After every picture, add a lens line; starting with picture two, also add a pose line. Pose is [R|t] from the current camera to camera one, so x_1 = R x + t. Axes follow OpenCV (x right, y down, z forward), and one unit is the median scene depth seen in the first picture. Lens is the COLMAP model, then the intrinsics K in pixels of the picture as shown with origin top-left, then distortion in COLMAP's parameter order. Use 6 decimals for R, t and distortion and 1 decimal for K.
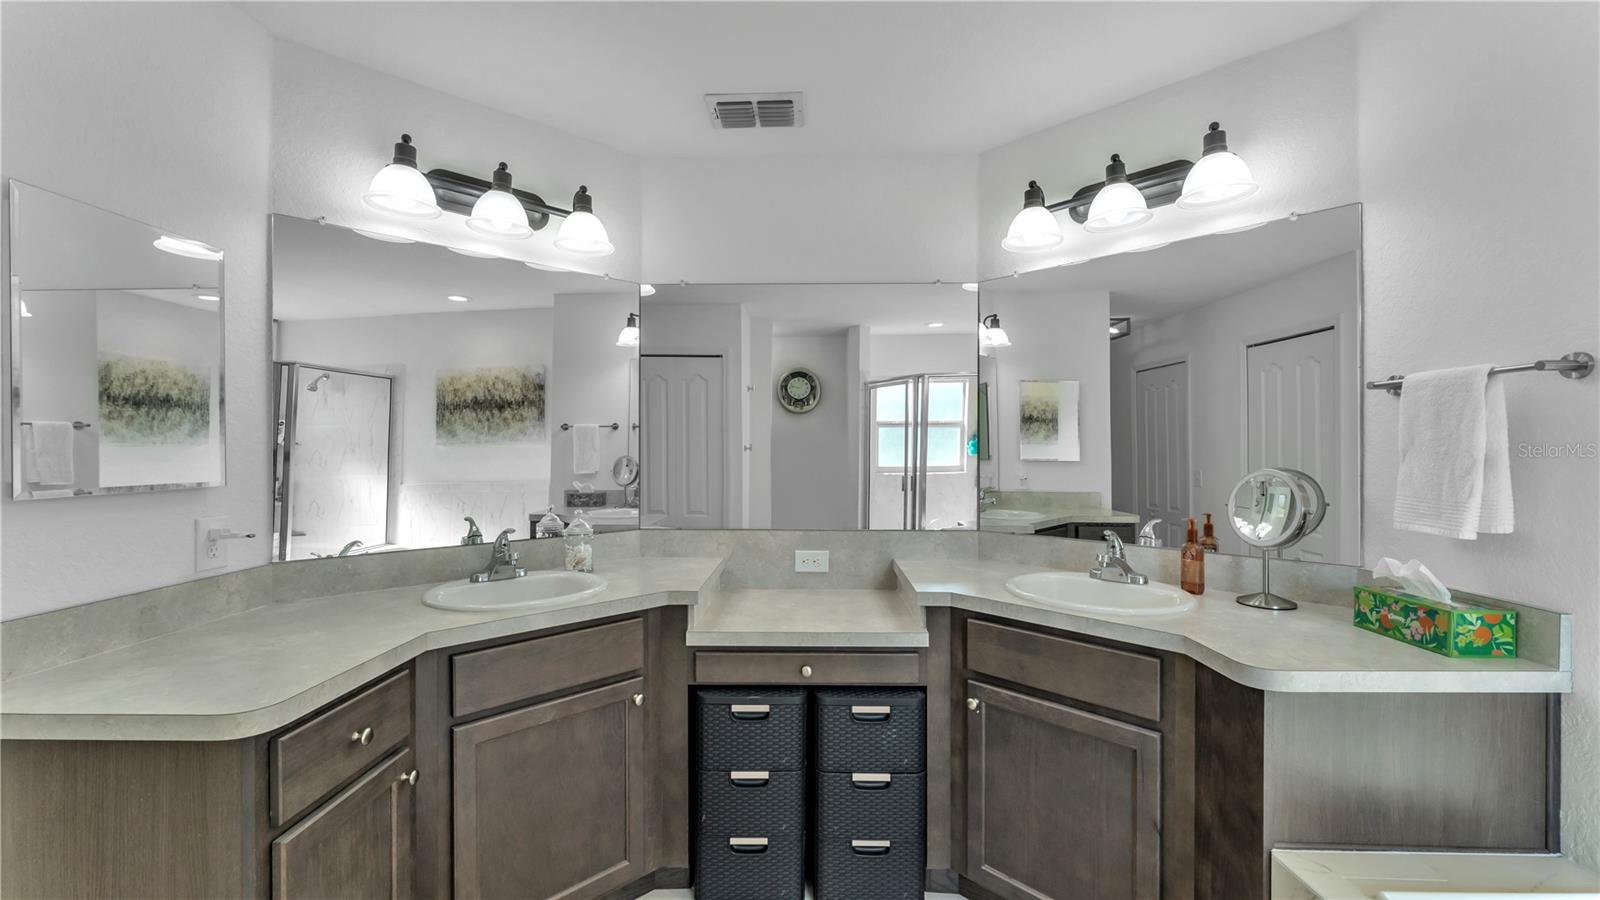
lens RADIAL K [[651.9, 0, 795.8], [0, 651.9, 441.1], [0, 0, 1]] dist [-0.007562, 0.000868]
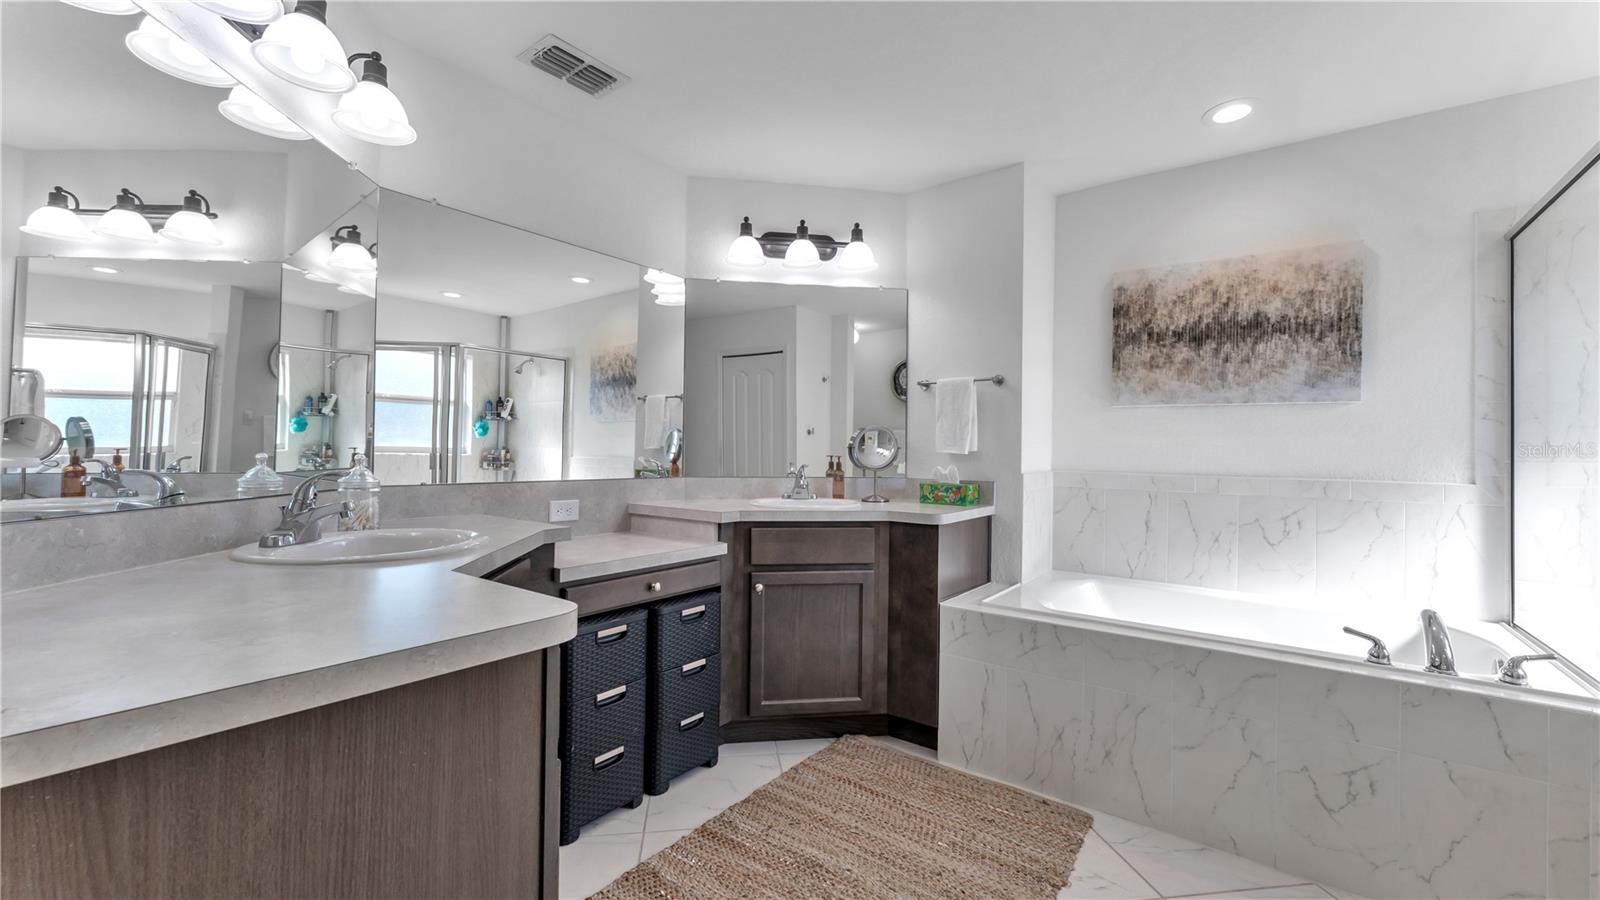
lens RADIAL K [[651.9, 0, 794.7], [0, 651.9, 452.7], [0, 0, 1]] dist [-0.007562, 0.000868]
pose [[0.573465, 0.011974, 0.819143, -0.793957], [-0.016814, 0.999855, -0.002845, 0.113371], [-0.819058, -0.012142, 0.573583, 0.135781]]
